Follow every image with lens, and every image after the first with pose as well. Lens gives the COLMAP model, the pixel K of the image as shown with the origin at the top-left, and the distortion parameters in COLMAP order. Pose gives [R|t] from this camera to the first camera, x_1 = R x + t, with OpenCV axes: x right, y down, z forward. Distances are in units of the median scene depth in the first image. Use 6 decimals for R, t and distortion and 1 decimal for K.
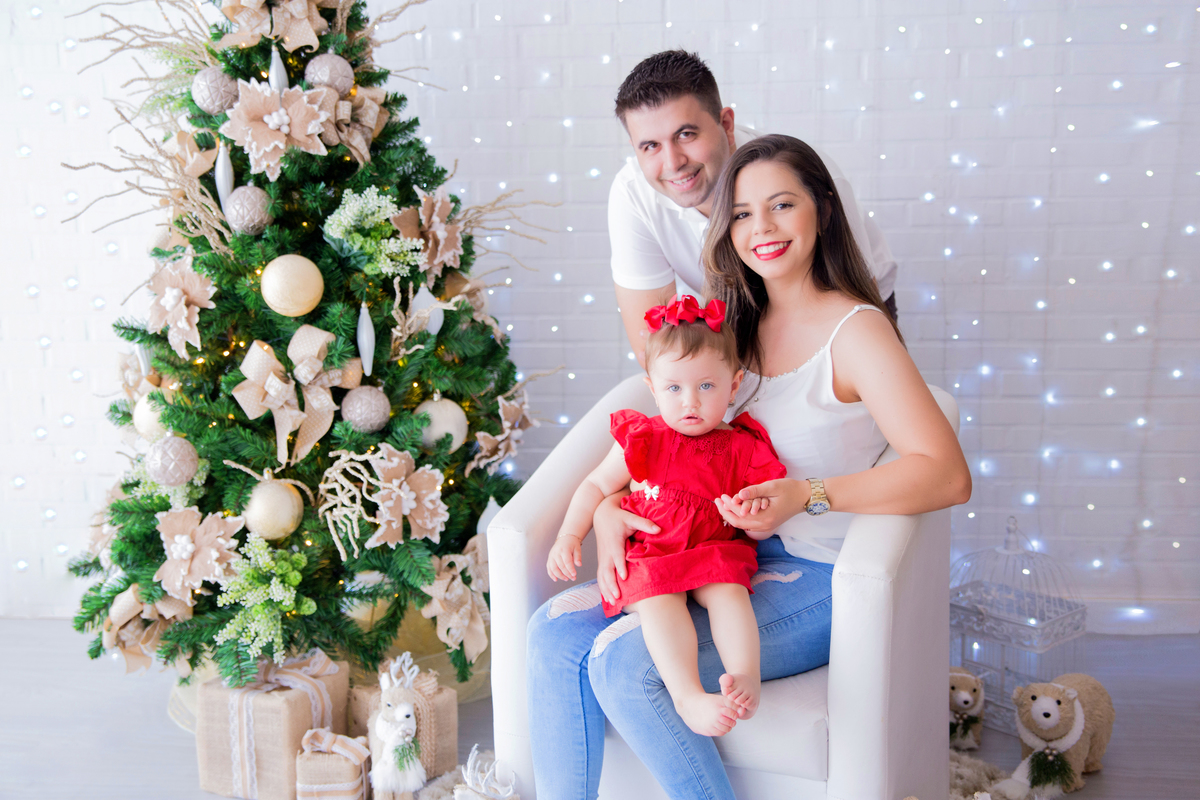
lens RADIAL K [[1426.5, 0, 591.5], [0, 1426.5, 404.2], [0, 0, 1]] dist [0.042054, 0.000000]
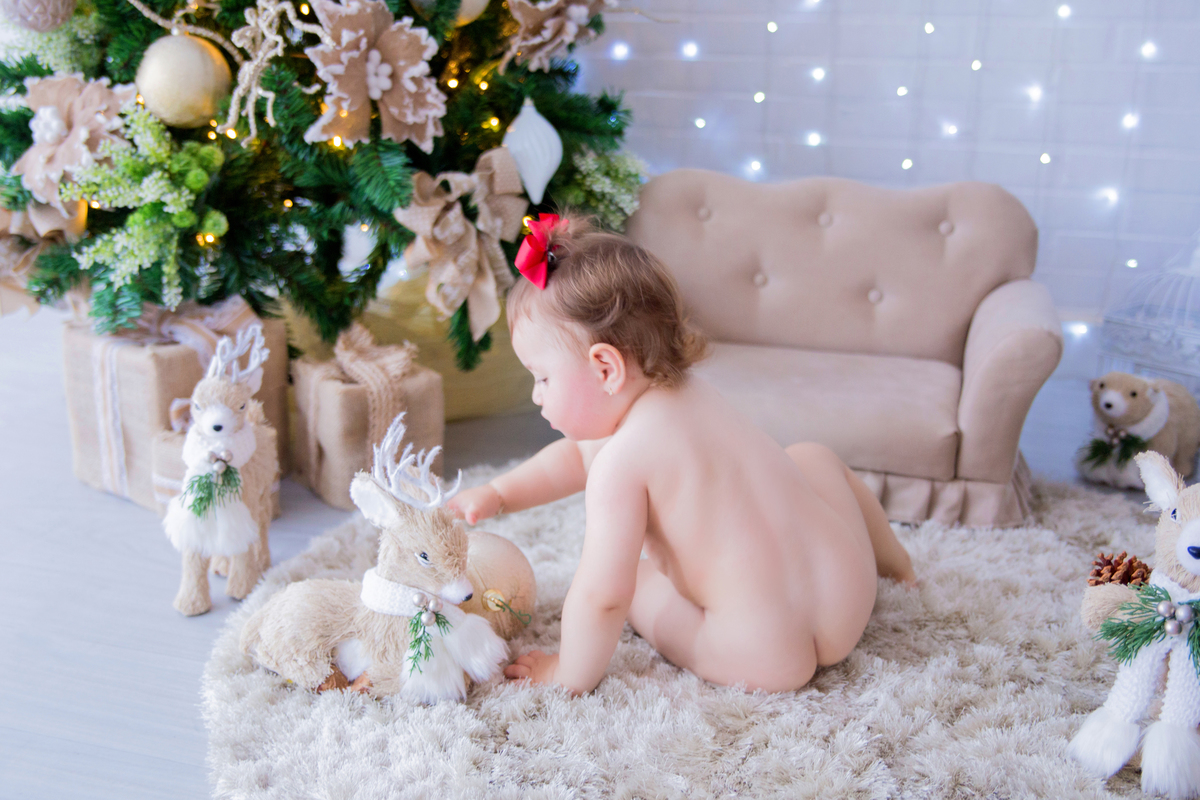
lens RADIAL K [[1334.7, 0, 595.6], [0, 1334.7, 402.0], [0, 0, 1]] dist [0.018361, 0.000000]
pose [[0.979726, 0.082227, -0.182688, 0.089776], [-0.059345, 0.990078, 0.127373, 0.129480], [0.191349, -0.113949, 0.974885, 0.408977]]
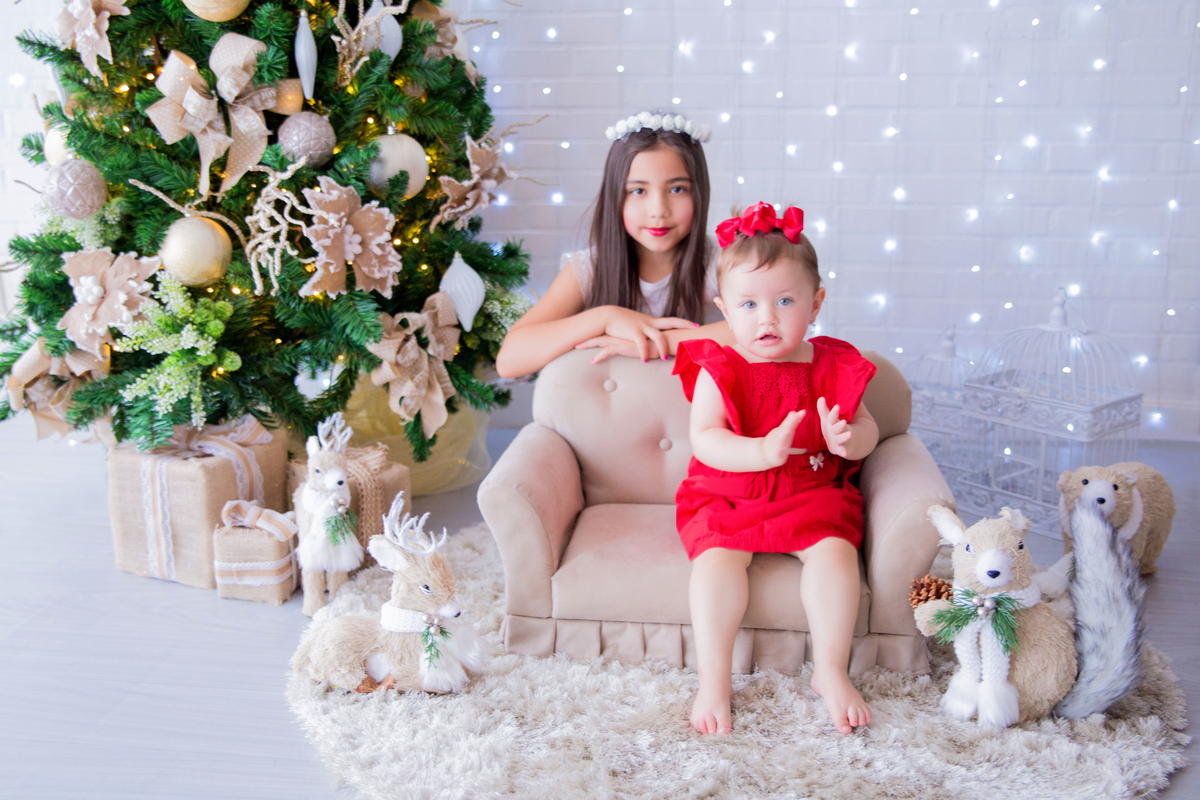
lens RADIAL K [[1260.6, 0, 593.6], [0, 1260.6, 405.5], [0, 0, 1]] dist [0.007554, 0.000000]
pose [[0.999126, 0.020804, -0.036260, 0.045006], [-0.017989, 0.996923, 0.076301, 0.102702], [0.037736, -0.075582, 0.996425, 0.244191]]
